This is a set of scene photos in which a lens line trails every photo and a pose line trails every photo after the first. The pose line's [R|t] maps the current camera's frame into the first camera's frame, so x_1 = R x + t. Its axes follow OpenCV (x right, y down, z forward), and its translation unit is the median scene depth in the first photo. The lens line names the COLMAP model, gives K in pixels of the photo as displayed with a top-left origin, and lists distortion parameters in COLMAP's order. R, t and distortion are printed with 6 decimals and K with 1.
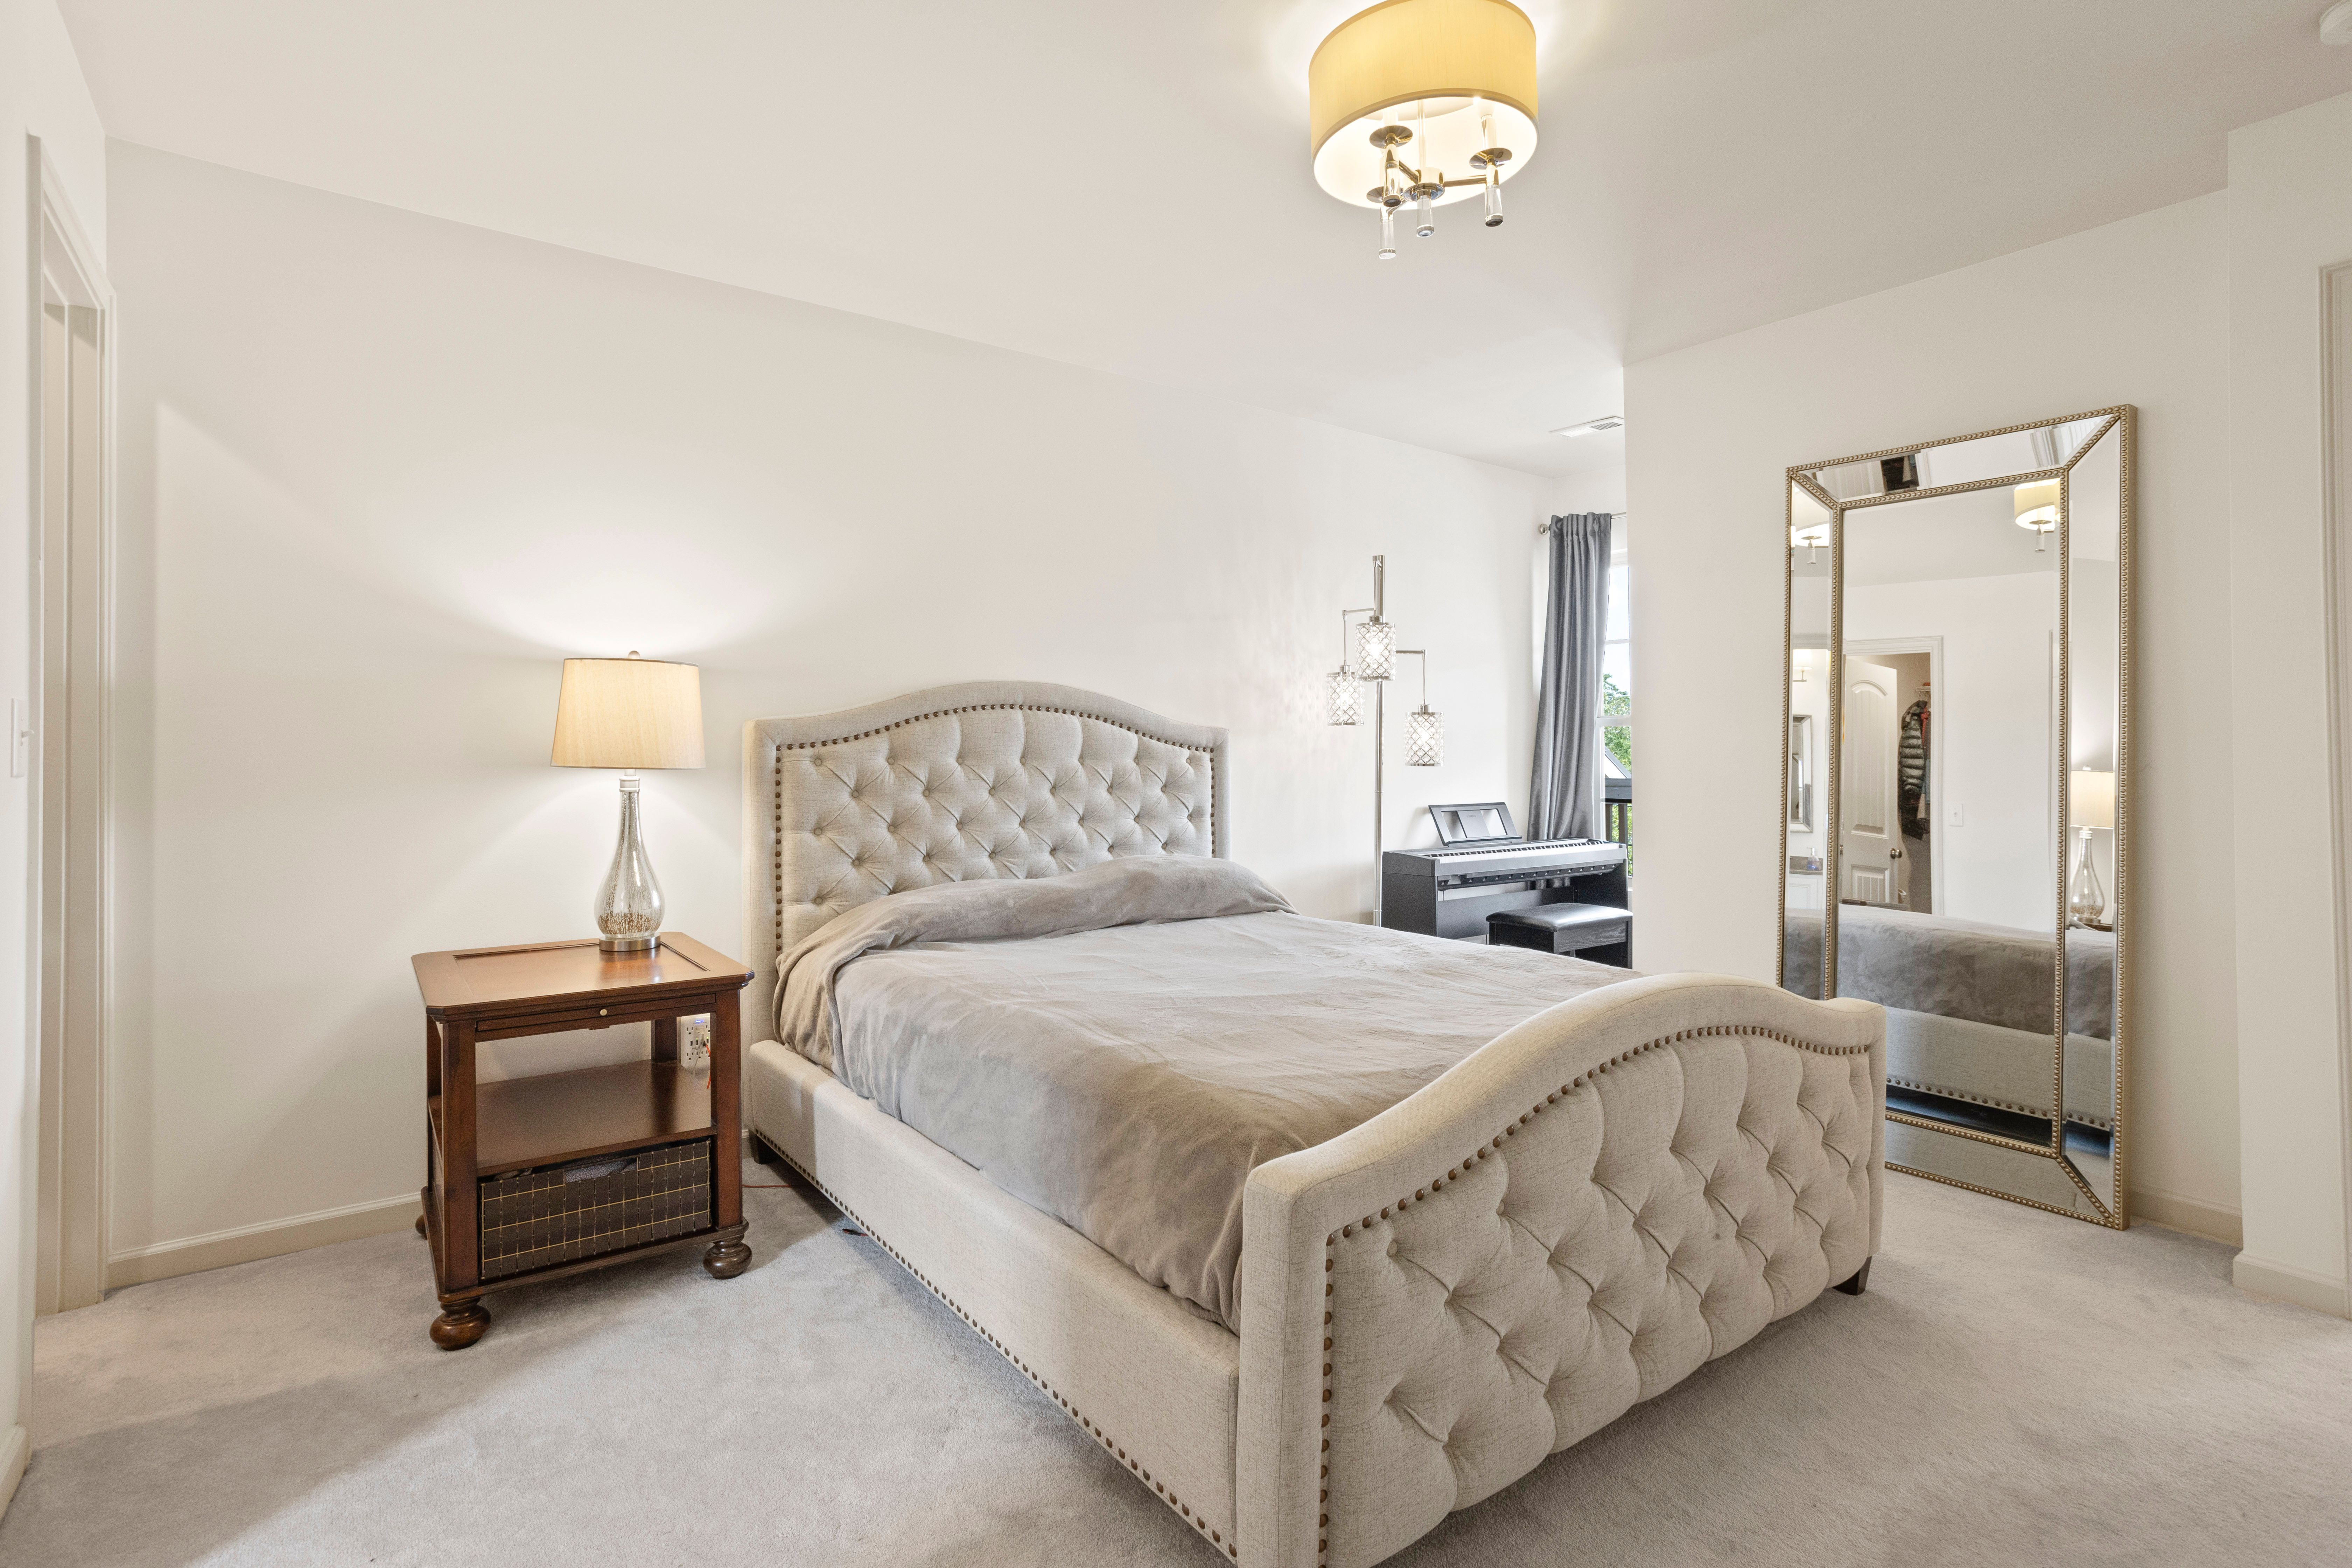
lens RADIAL K [[1128.2, 0, 1171.7], [0, 1128.2, 774.5], [0, 0, 1]] dist [-0.002844, 0.003476]
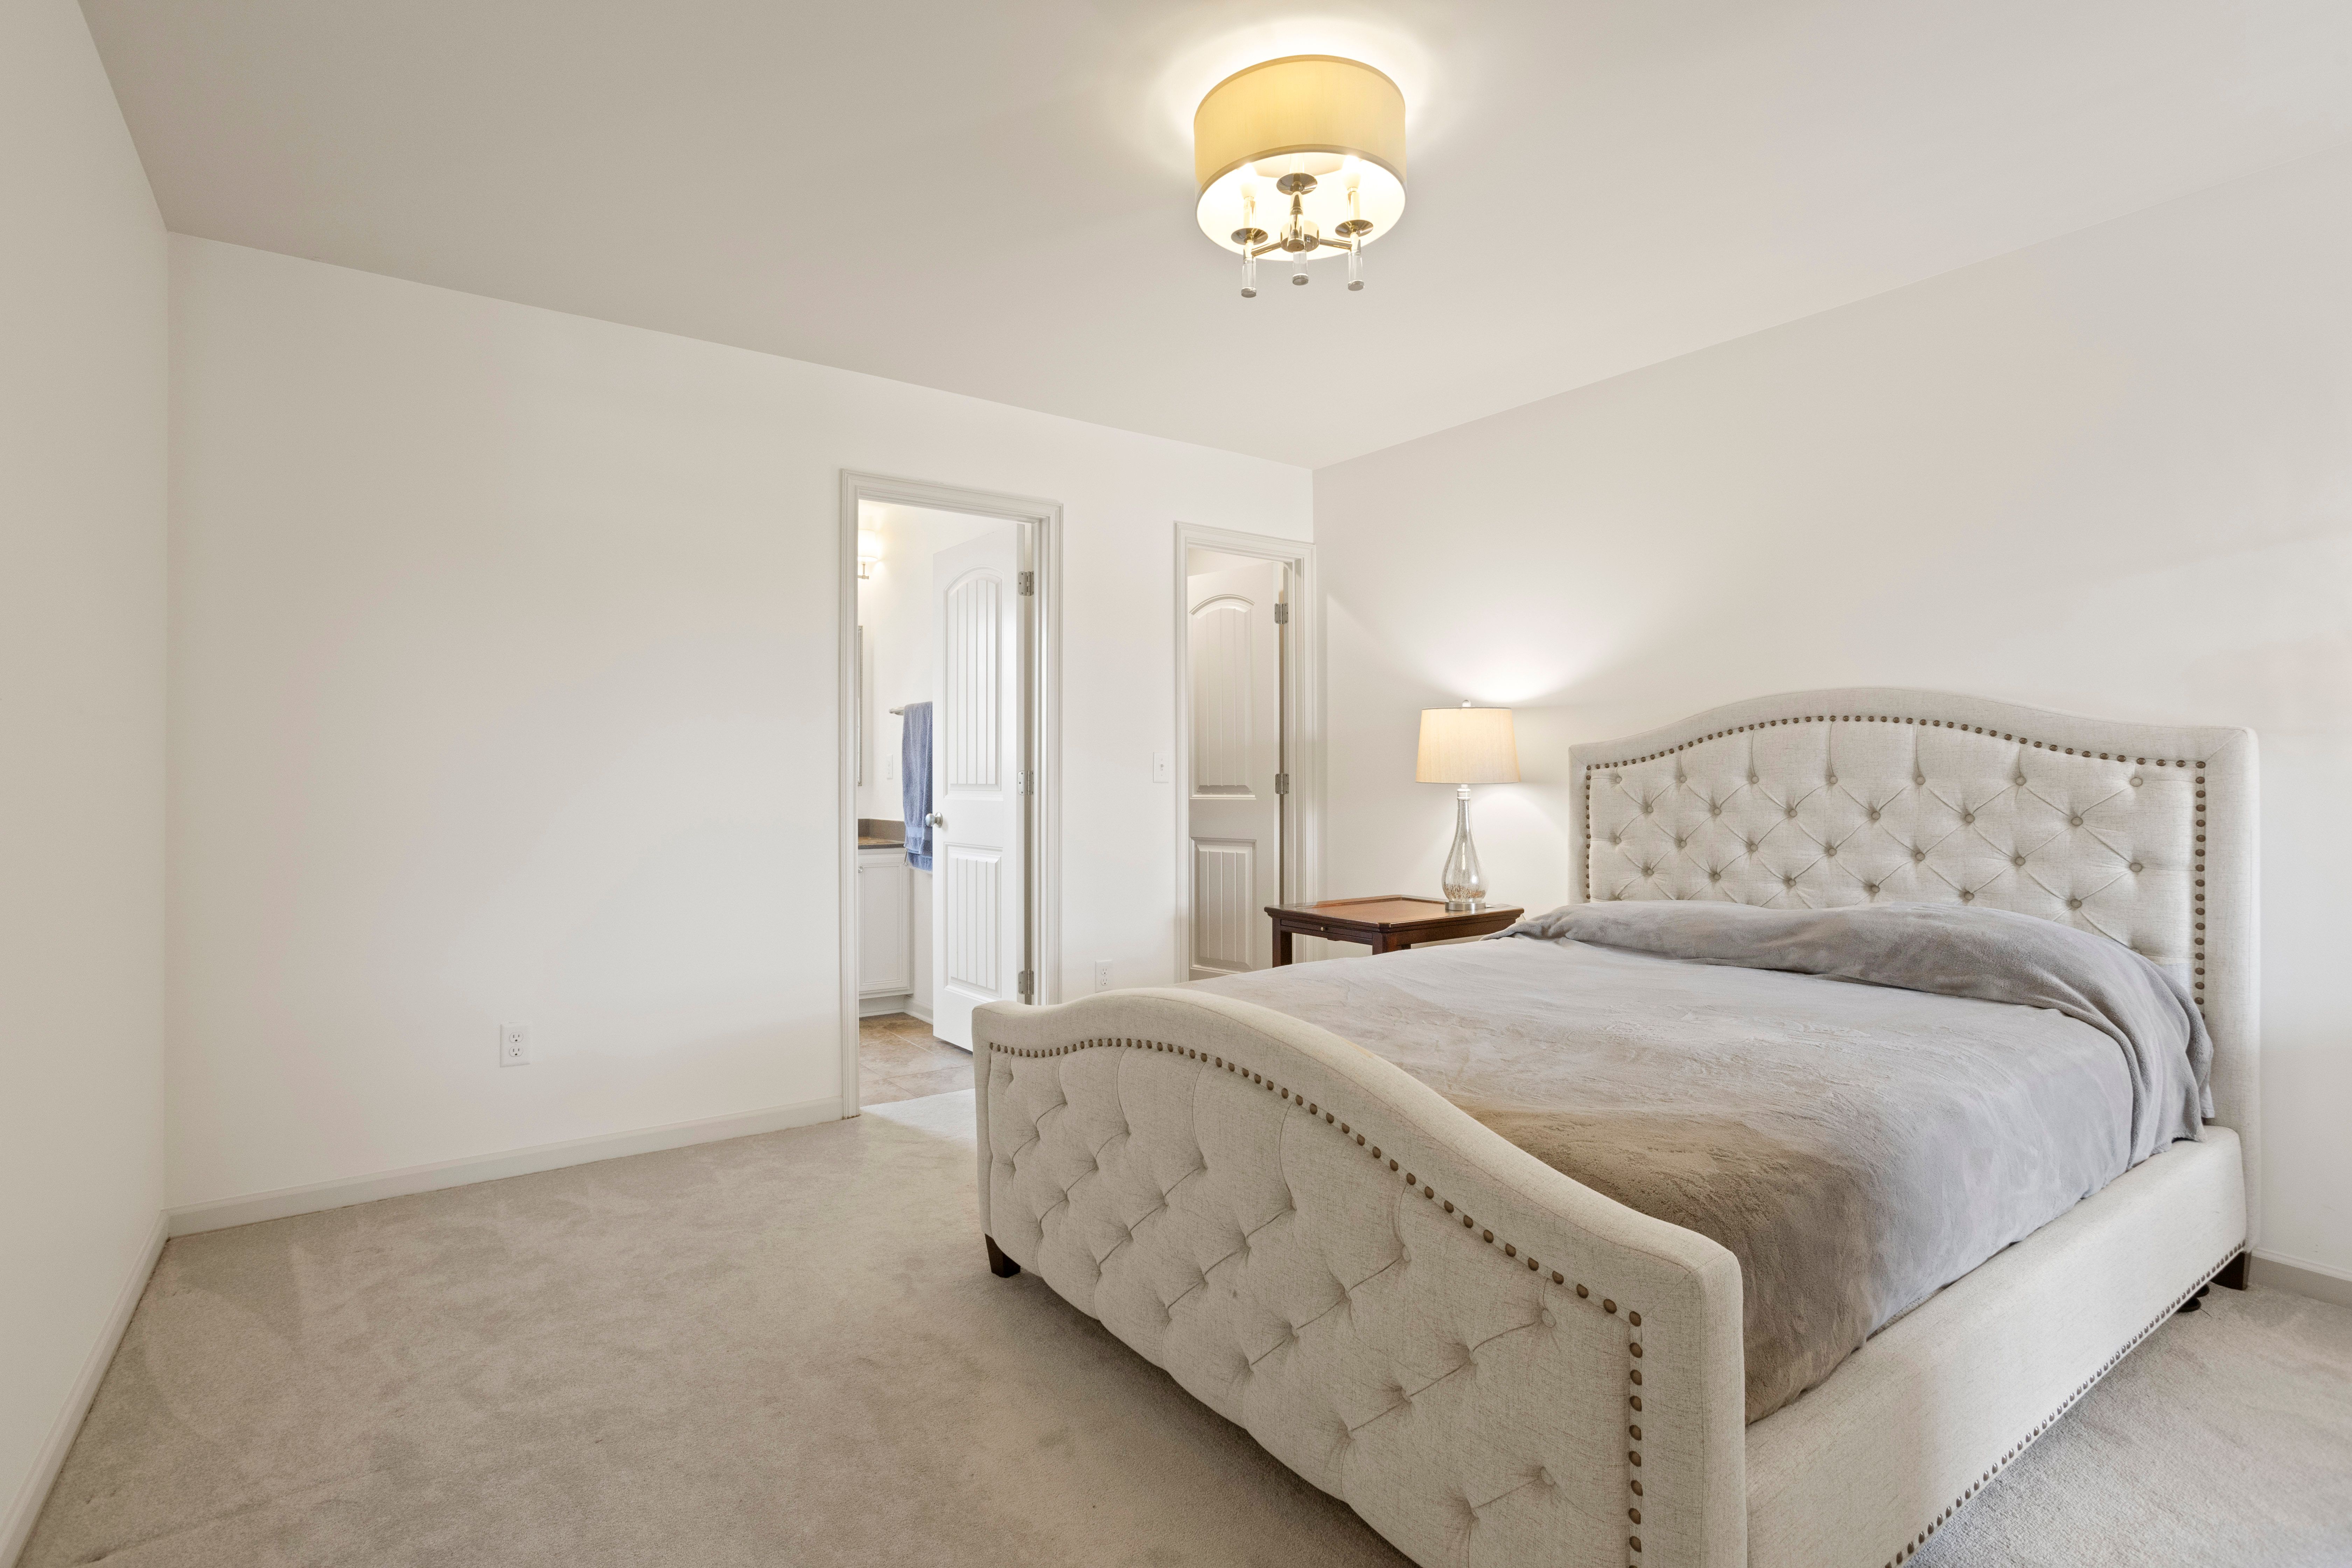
lens RADIAL K [[1128.2, 0, 1173.1], [0, 1128.2, 780.9], [0, 0, 1]] dist [-0.002844, 0.003476]
pose [[0.026529, 0.005520, -0.999633, 0.792002], [-0.011878, 0.999916, 0.005206, -0.010614], [0.999577, 0.011736, 0.026593, 0.501756]]
